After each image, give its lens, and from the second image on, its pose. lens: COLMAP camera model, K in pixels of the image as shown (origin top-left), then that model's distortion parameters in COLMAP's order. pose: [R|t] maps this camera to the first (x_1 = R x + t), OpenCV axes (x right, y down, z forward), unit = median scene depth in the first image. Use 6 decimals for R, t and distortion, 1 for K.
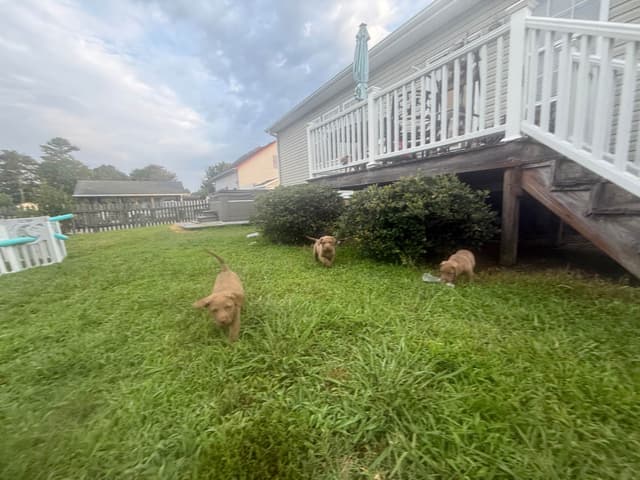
lens RADIAL K [[261.8, 0, 320.4], [0, 261.8, 240.4], [0, 0, 1]] dist [0.017125, -0.000654]
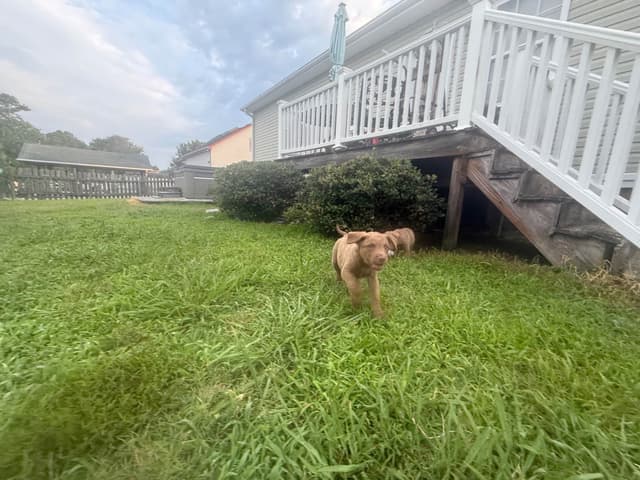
lens RADIAL K [[261.8, 0, 321.9], [0, 261.8, 243.1], [0, 0, 1]] dist [0.017125, -0.000654]
pose [[0.993224, 0.065517, 0.095991, 0.085881], [-0.069101, 0.997013, 0.034500, 0.057766], [-0.093444, -0.040900, 0.994784, 0.000313]]
